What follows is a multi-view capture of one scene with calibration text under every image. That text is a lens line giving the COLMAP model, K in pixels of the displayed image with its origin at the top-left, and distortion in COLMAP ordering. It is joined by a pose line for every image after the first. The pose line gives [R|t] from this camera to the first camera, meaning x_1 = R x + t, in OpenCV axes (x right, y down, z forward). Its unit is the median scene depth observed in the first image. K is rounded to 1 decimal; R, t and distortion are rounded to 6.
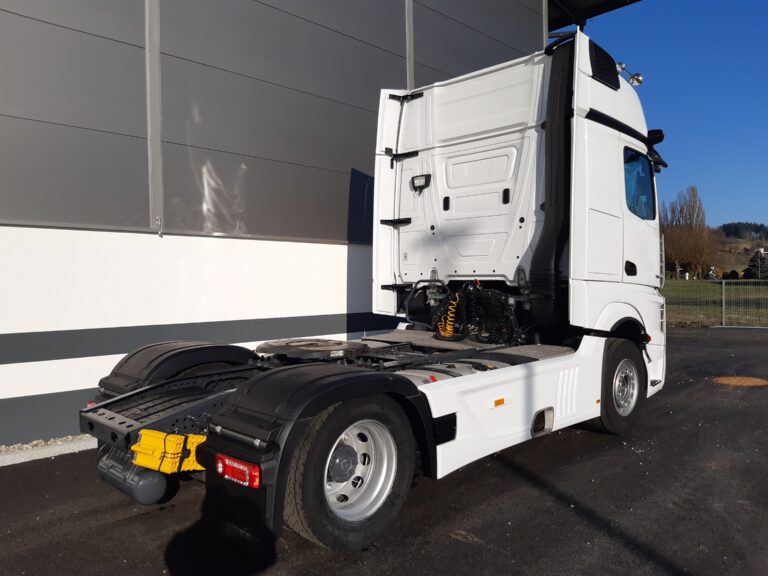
lens RADIAL K [[599.9, 0, 384.0], [0, 599.9, 288.0], [0, 0, 1]] dist [0.076917, -0.152260]
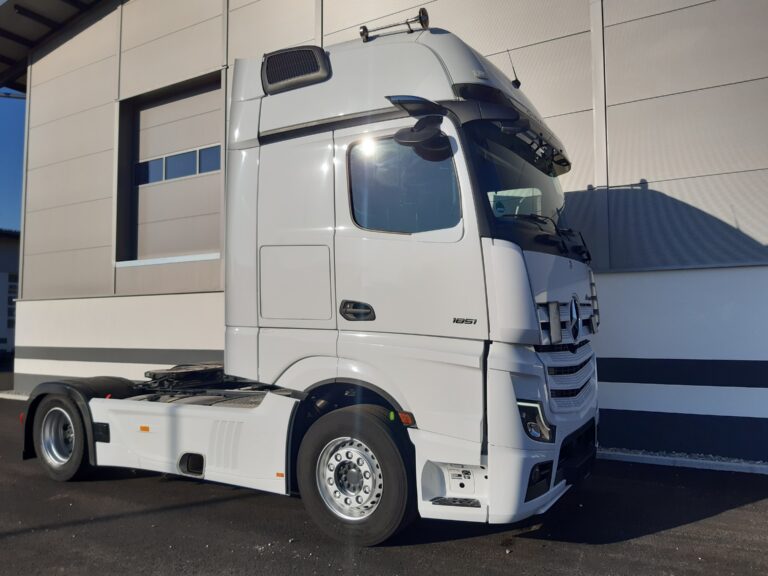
lens RADIAL K [[599.9, 0, 384.0], [0, 599.9, 288.0], [0, 0, 1]] dist [0.076917, -0.152260]
pose [[0.232395, -0.045626, -0.971551, 1.417784], [0.003000, 0.998928, -0.046194, -0.033808], [0.972617, 0.007820, 0.232282, 1.116803]]
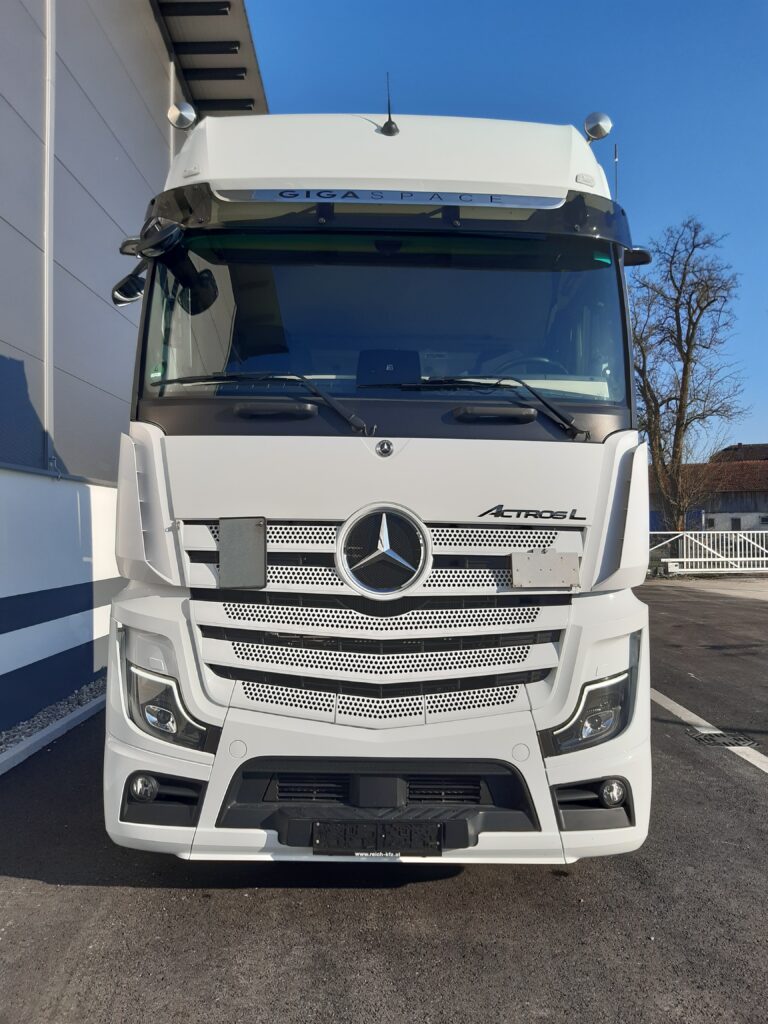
lens RADIAL K [[799.8, 0, 383.5], [0, 799.8, 507.6], [0, 0, 1]] dist [0.076917, -0.152260]
pose [[-0.701615, -0.030875, -0.711887, 1.018456], [-0.028633, 0.999476, -0.015129, -0.055564], [0.711981, 0.009769, -0.702131, 2.139427]]
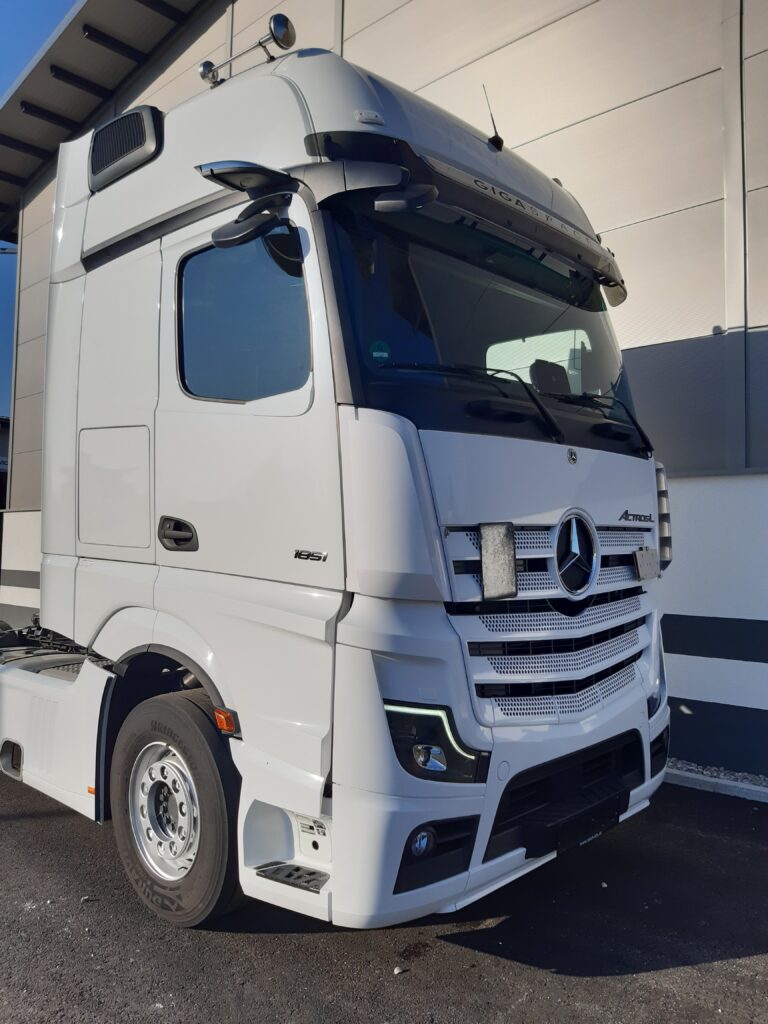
lens RADIAL K [[799.8, 0, 383.5], [0, 799.8, 507.6], [0, 0, 1]] dist [0.076917, -0.152260]
pose [[0.014530, -0.034584, -0.999296, 1.255931], [-0.014675, 0.999287, -0.034797, -0.042661], [0.999787, 0.015170, 0.014012, 1.466198]]
